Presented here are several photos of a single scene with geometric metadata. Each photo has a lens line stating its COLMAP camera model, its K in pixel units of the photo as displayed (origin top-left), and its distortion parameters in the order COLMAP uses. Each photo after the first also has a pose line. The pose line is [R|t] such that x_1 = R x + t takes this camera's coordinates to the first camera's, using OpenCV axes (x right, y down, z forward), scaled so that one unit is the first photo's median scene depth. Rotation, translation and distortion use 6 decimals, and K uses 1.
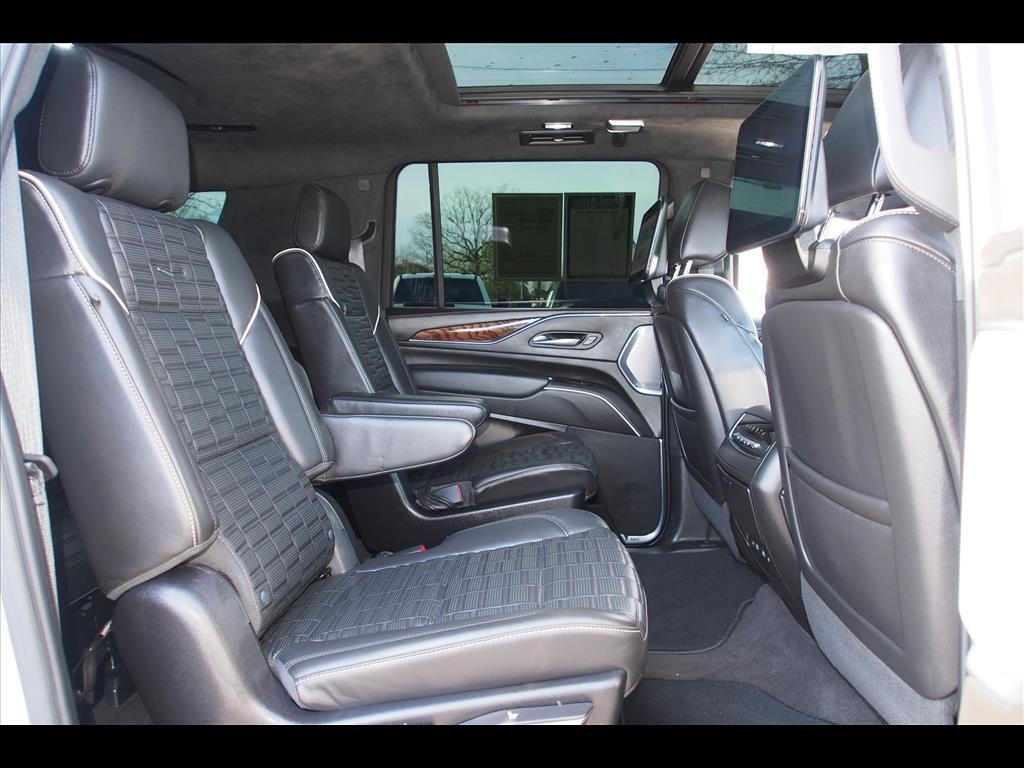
lens RADIAL K [[711.6, 0, 512.0], [0, 711.6, 384.0], [0, 0, 1]] dist [-0.036006, -0.002085]
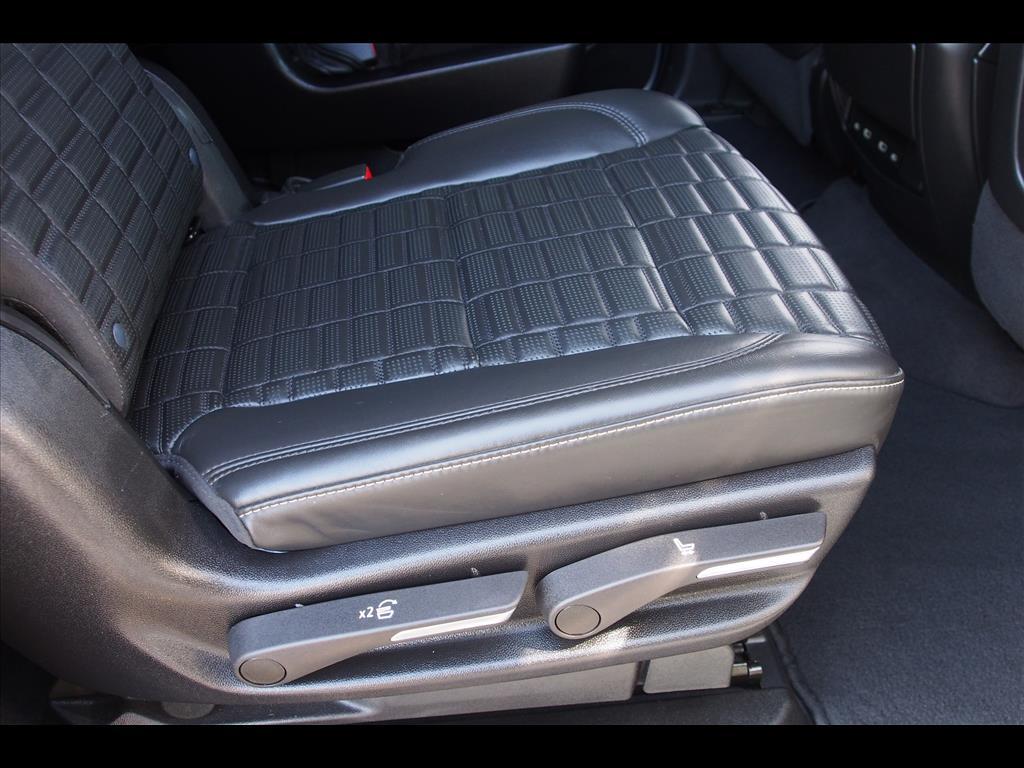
lens RADIAL K [[915.3, 0, 512.0], [0, 915.3, 384.0], [0, 0, 1]] dist [-0.002219, 0.001476]
pose [[0.985464, -0.071378, 0.154160, -0.187288], [-0.018611, 0.856626, 0.515602, 0.009424], [-0.168860, -0.510976, 0.842846, 0.419030]]
